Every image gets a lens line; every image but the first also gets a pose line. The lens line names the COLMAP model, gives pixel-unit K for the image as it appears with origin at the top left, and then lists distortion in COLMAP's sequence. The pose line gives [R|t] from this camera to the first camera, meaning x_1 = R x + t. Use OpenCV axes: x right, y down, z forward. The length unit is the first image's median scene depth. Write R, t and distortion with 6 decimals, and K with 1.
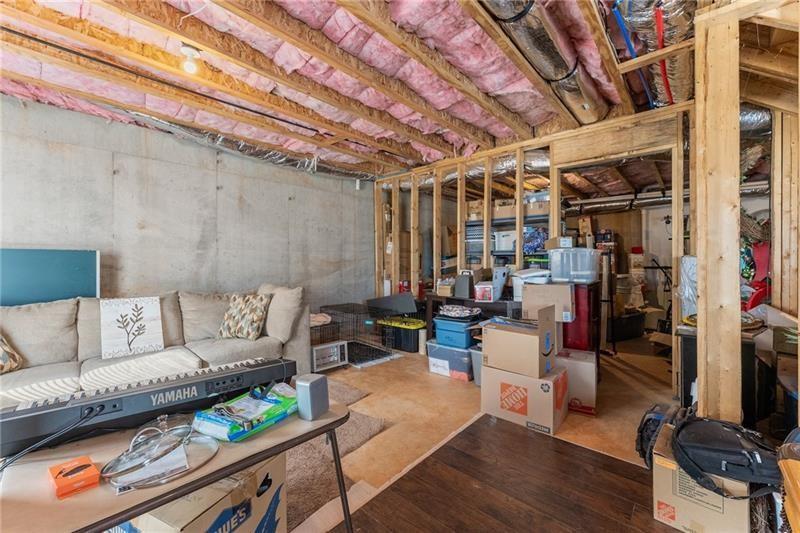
lens RADIAL K [[331.4, 0, 406.3], [0, 331.4, 264.4], [0, 0, 1]] dist [-0.000946, -0.000063]
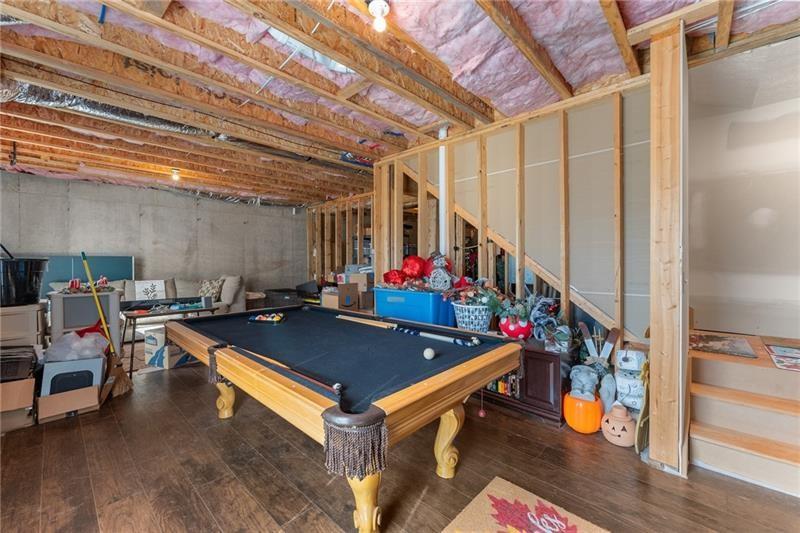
lens RADIAL K [[331.4, 0, 406.3], [0, 331.4, 264.4], [0, 0, 1]] dist [-0.000946, -0.000063]
pose [[0.999839, -0.001514, -0.017896, 0.564517], [0.001537, 0.999998, 0.001290, 0.003888], [0.017894, -0.001317, 0.999839, -0.729675]]
